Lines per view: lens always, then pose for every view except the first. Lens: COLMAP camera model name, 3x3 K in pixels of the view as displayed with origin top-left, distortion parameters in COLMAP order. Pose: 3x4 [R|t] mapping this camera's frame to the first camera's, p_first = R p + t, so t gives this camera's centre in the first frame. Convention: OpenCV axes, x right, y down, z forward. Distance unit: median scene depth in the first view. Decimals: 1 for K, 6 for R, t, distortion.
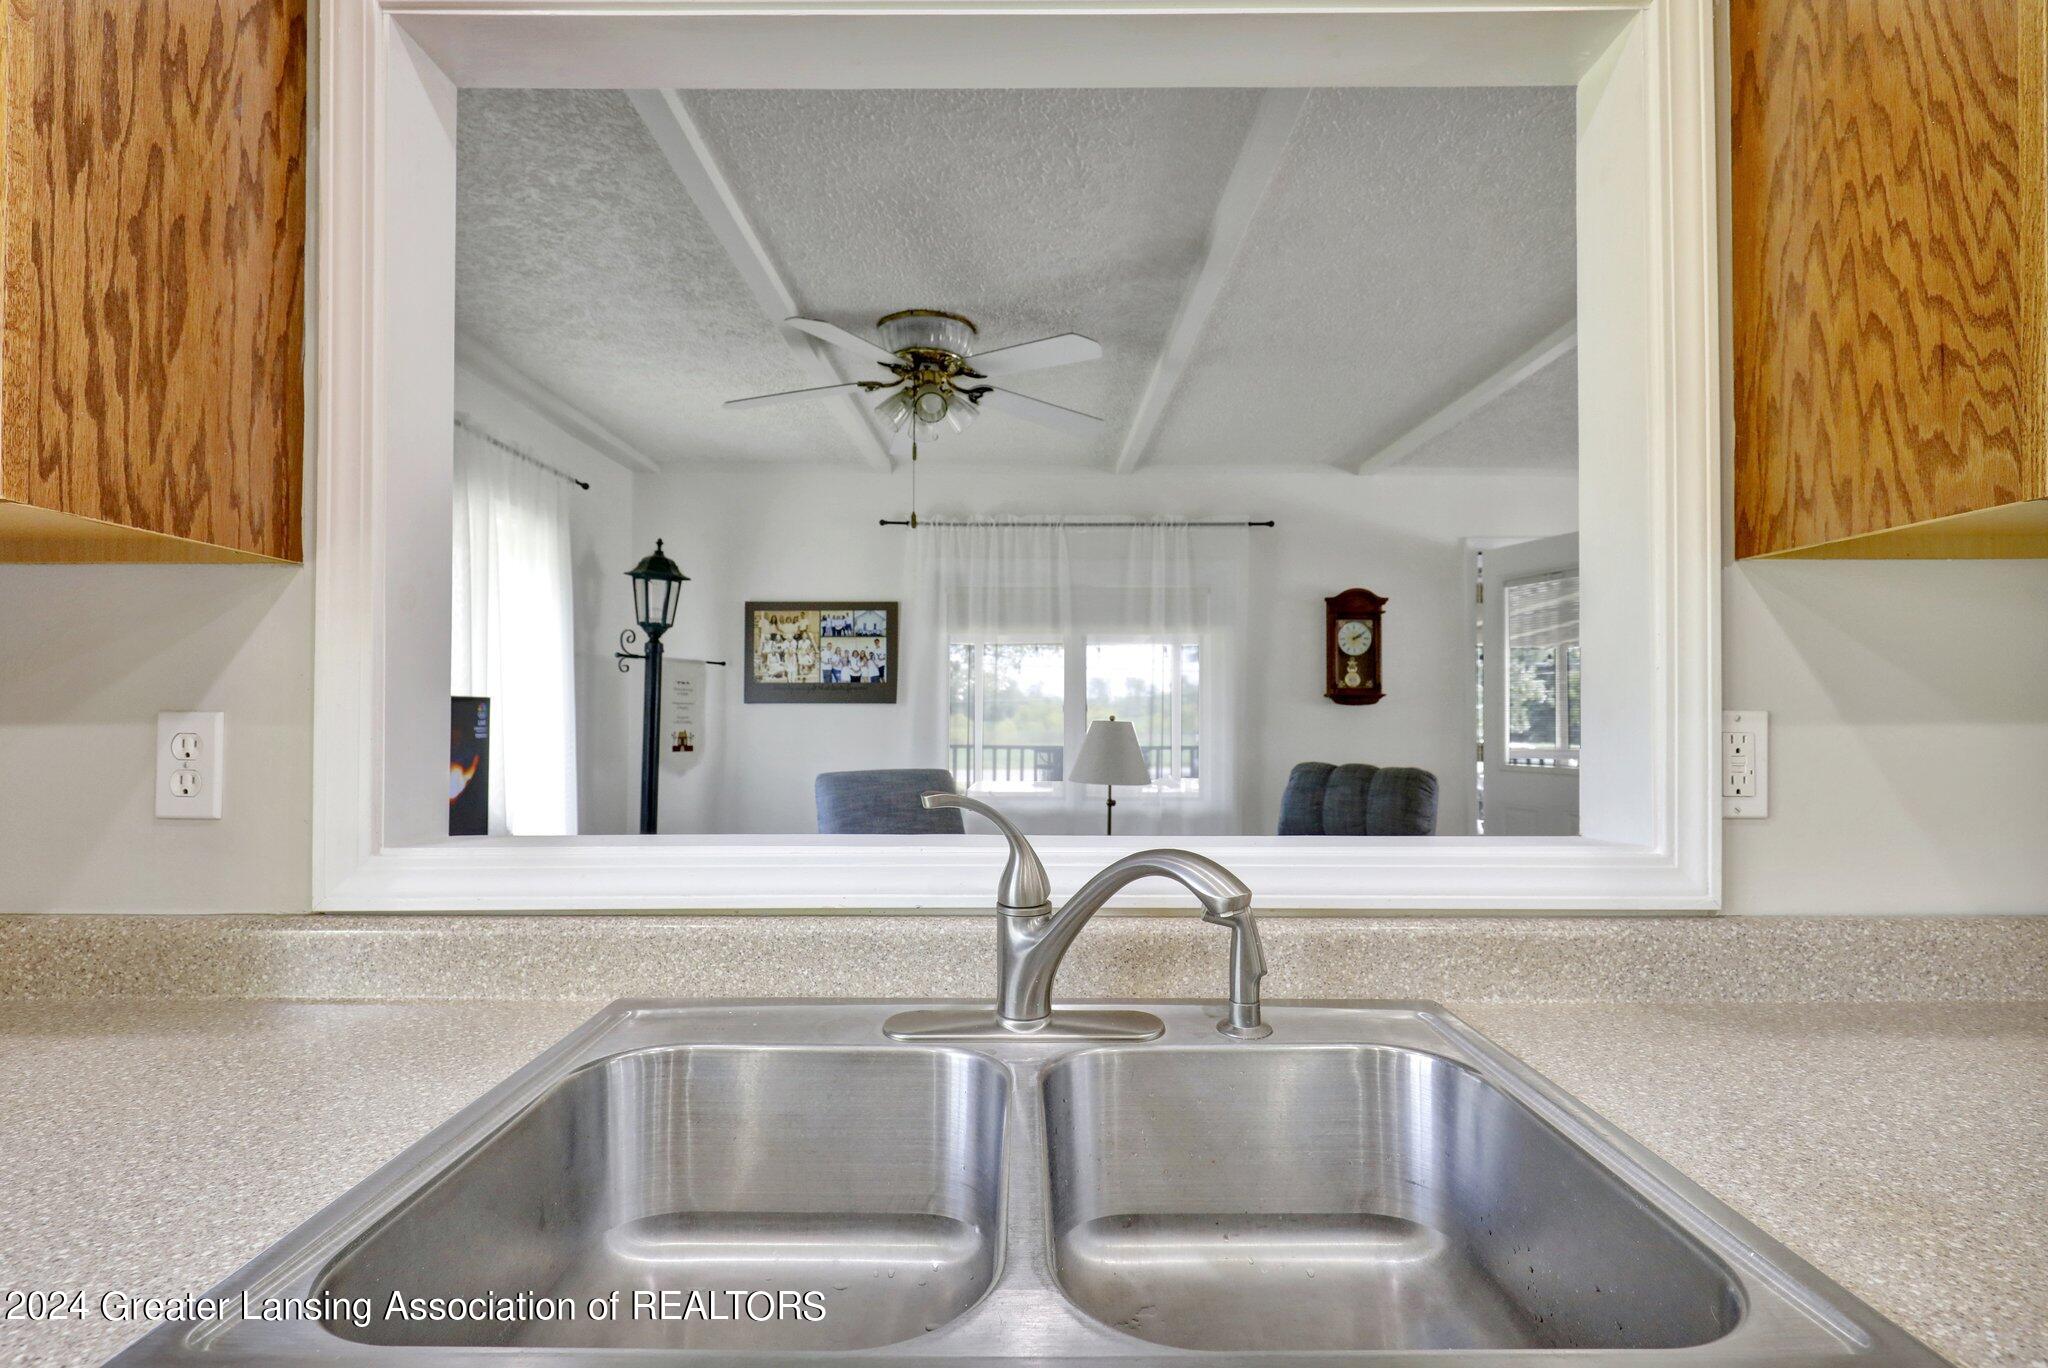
lens RADIAL K [[942.4, 0, 1015.0], [0, 942.4, 704.3], [0, 0, 1]] dist [0.002632, -0.000288]
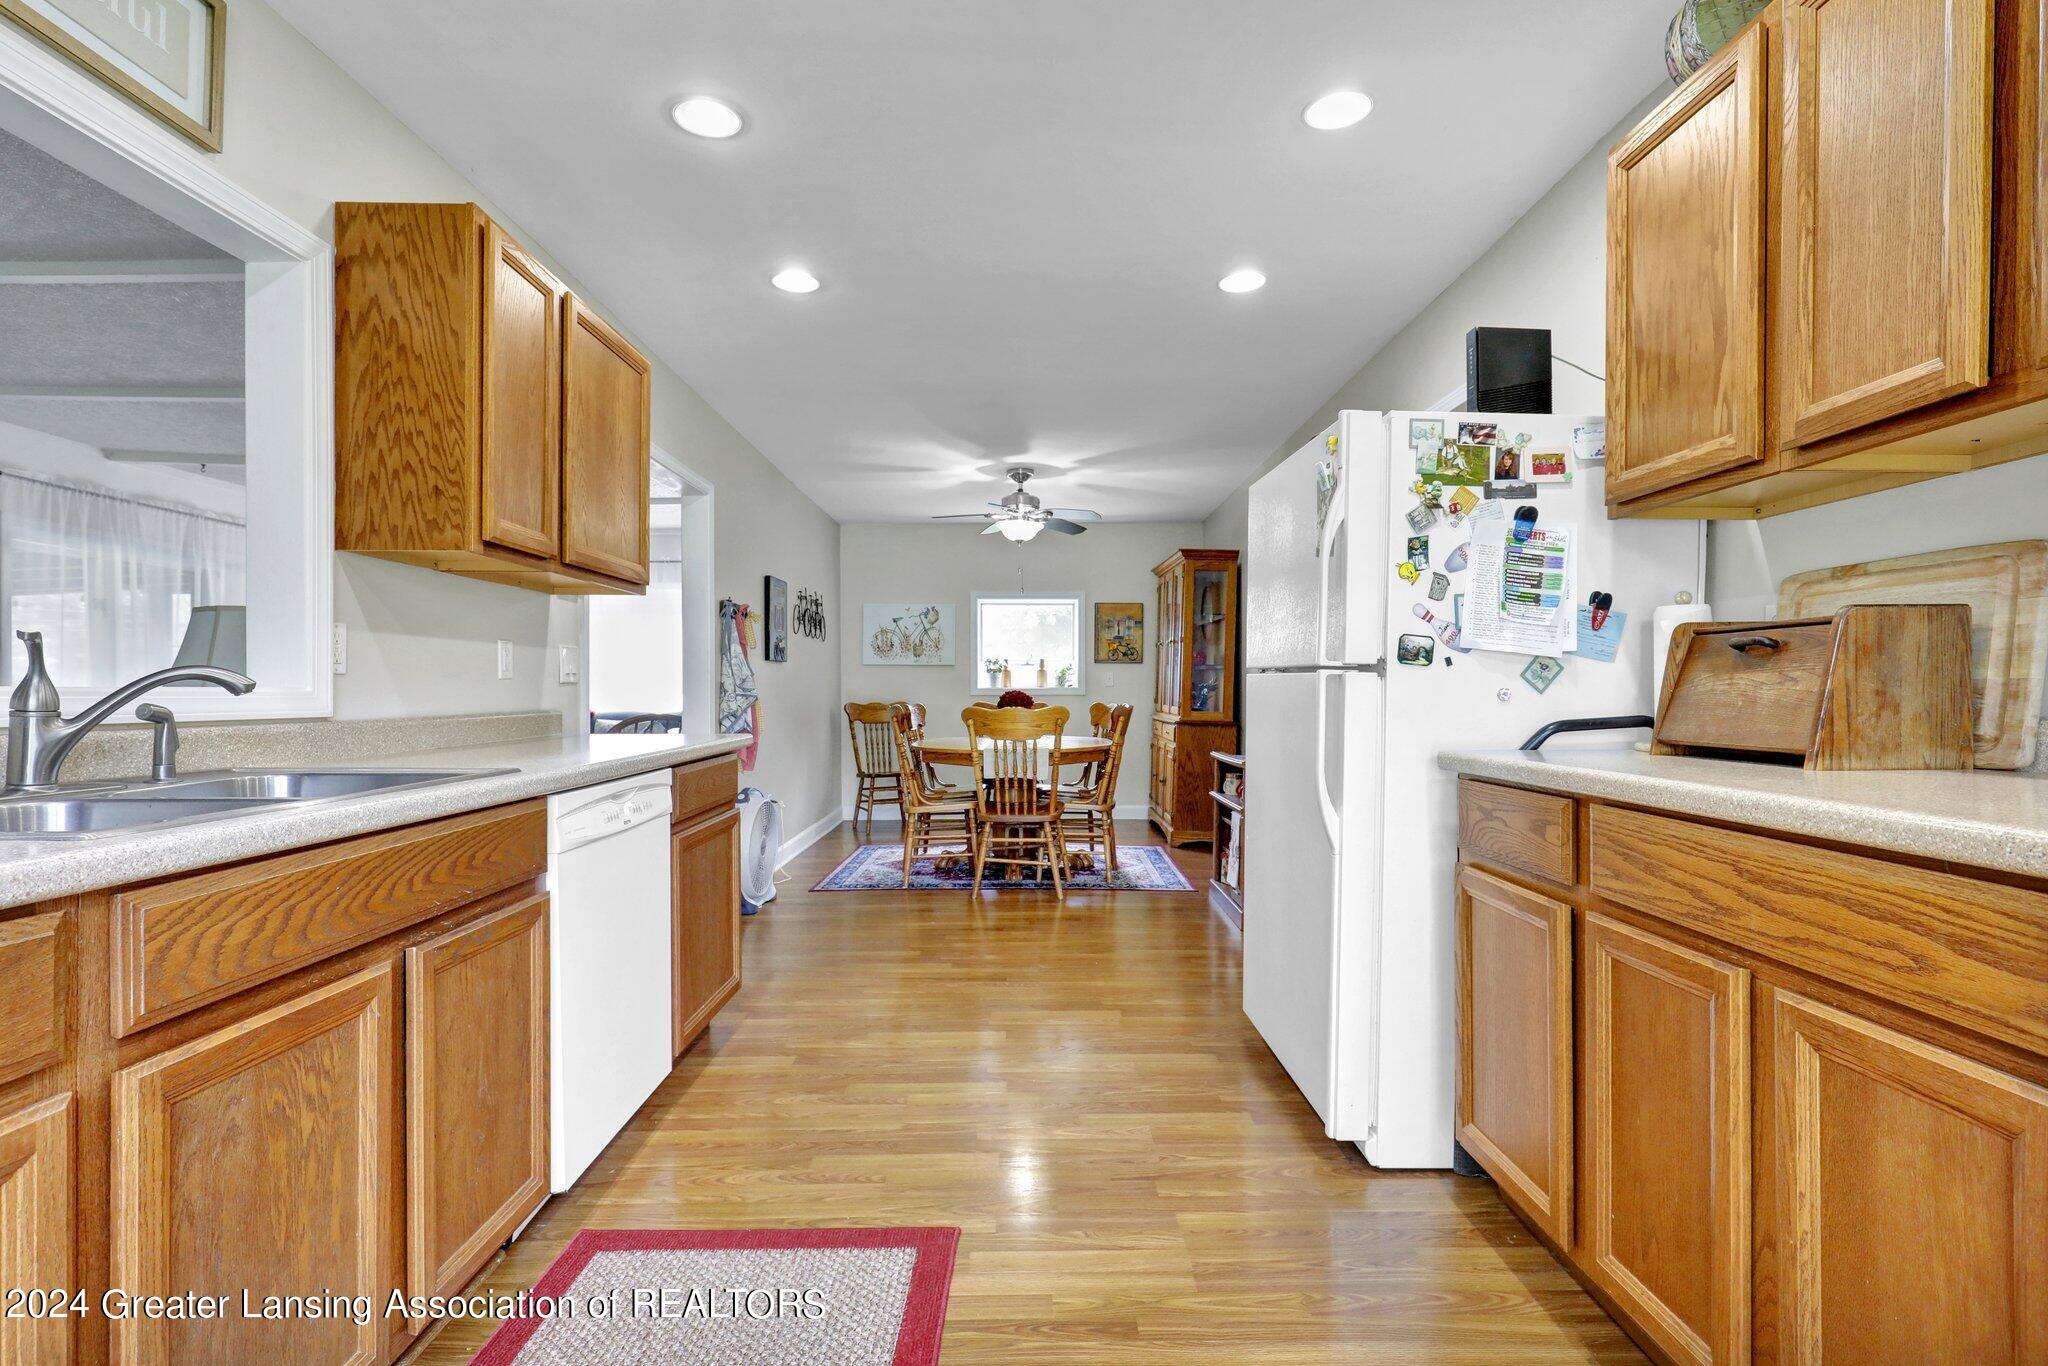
lens RADIAL K [[966.5, 0, 1018.7], [0, 966.5, 695.1], [0, 0, 1]] dist [-0.001208, 0.000175]
pose [[0.001413, -0.002177, 0.999997, -1.357330], [-0.012903, 0.999914, 0.002195, 0.141939], [-0.999916, -0.012906, 0.001385, -0.507342]]
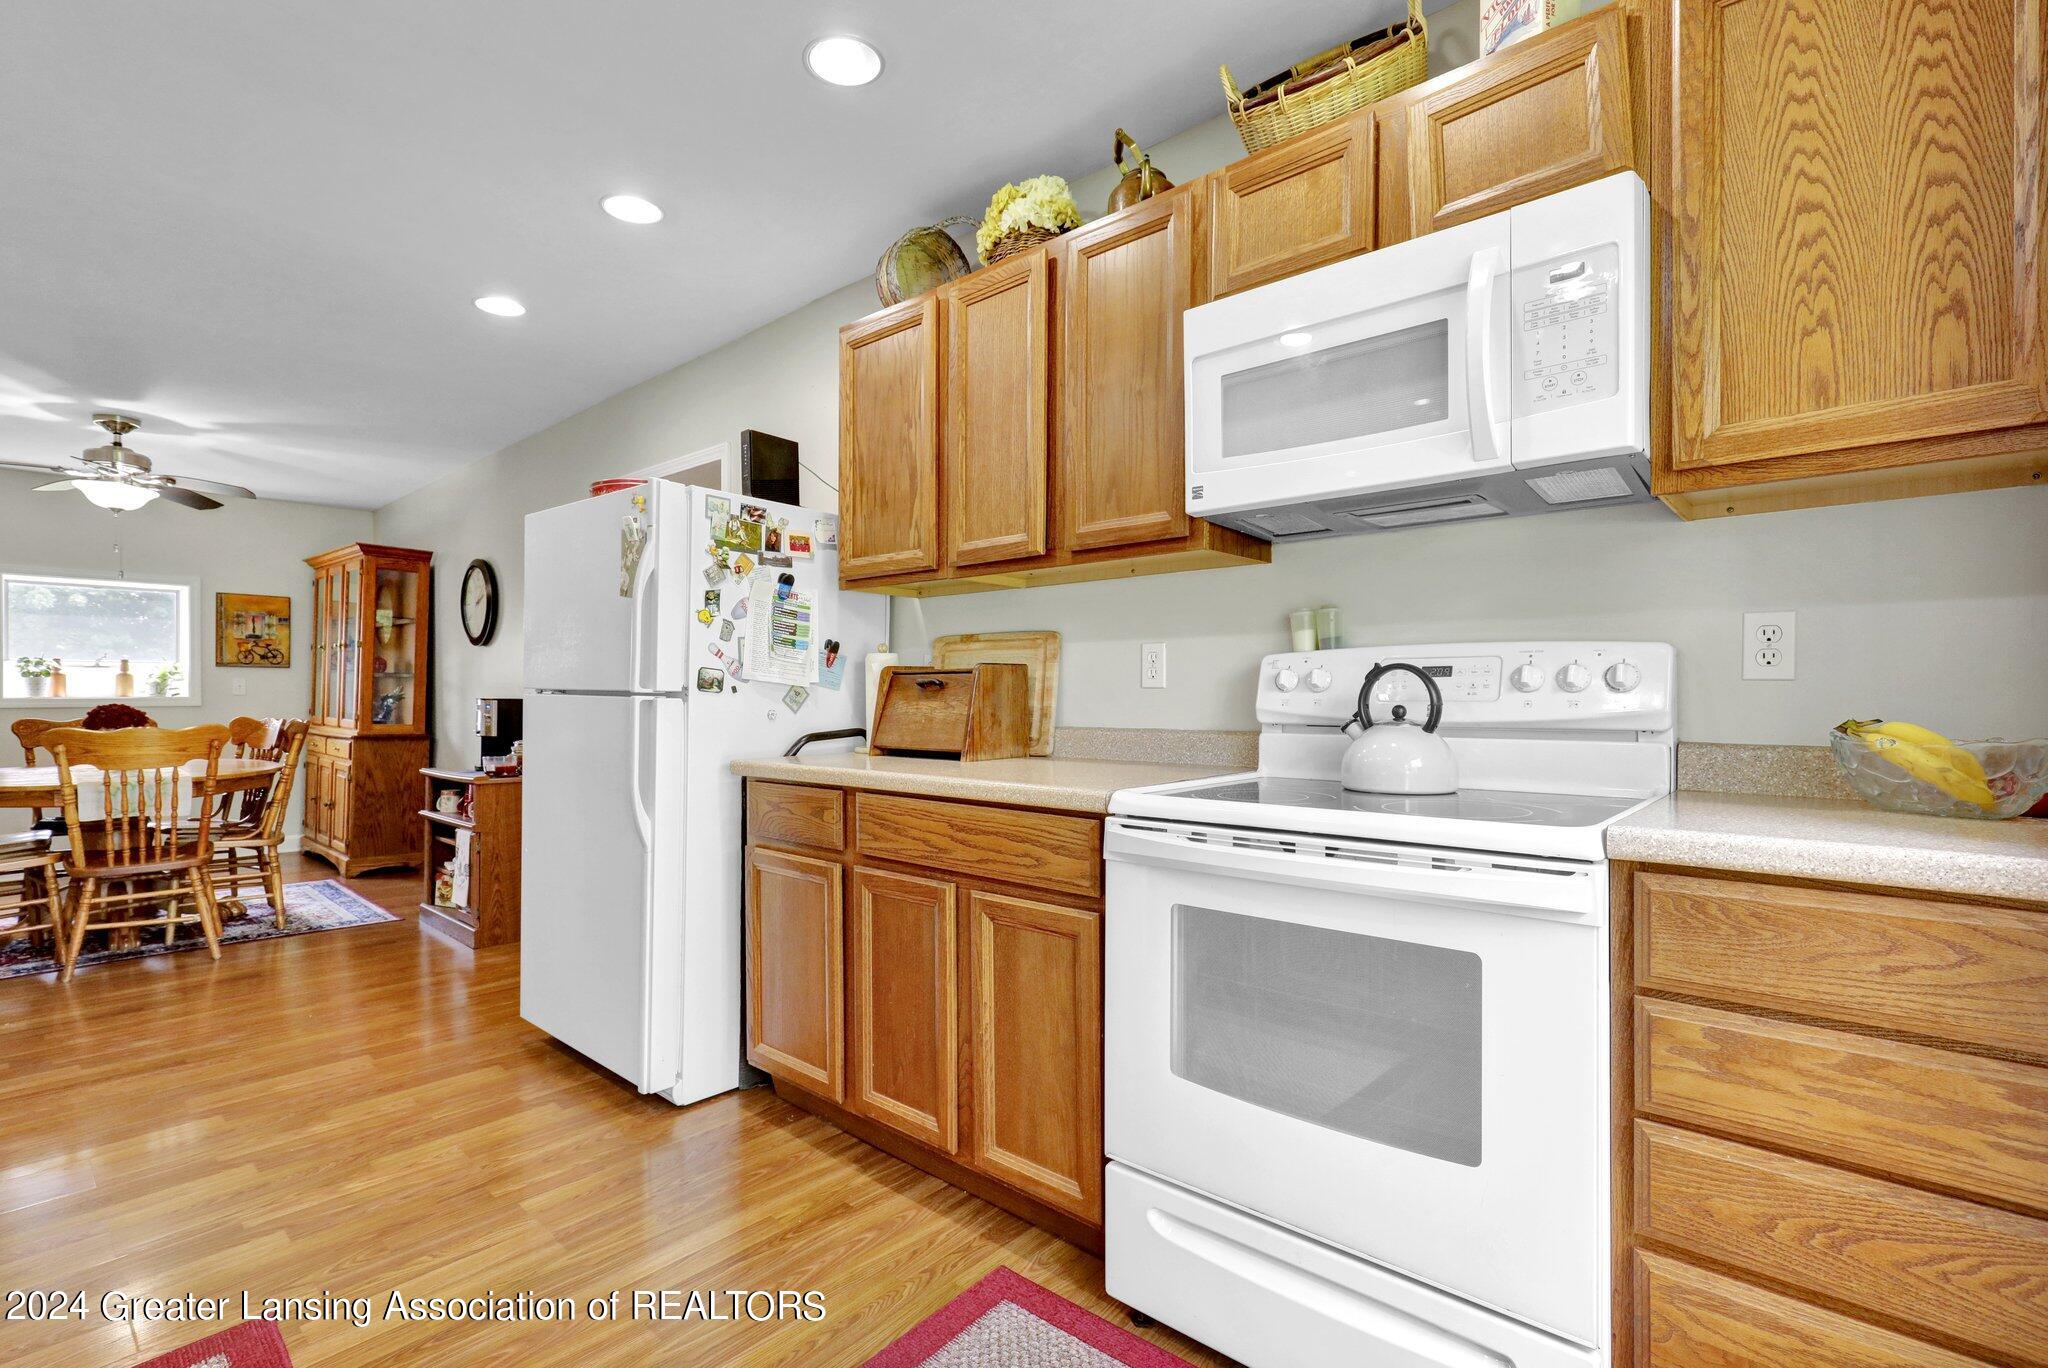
lens RADIAL K [[942.4, 0, 1013.5], [0, 942.4, 696.8], [0, 0, 1]] dist [0.002632, -0.000288]
pose [[-0.740052, -0.000718, 0.672549, -1.574577], [-0.007184, 0.999951, -0.006837, 0.095487], [-0.672511, -0.009891, -0.740021, -0.042606]]
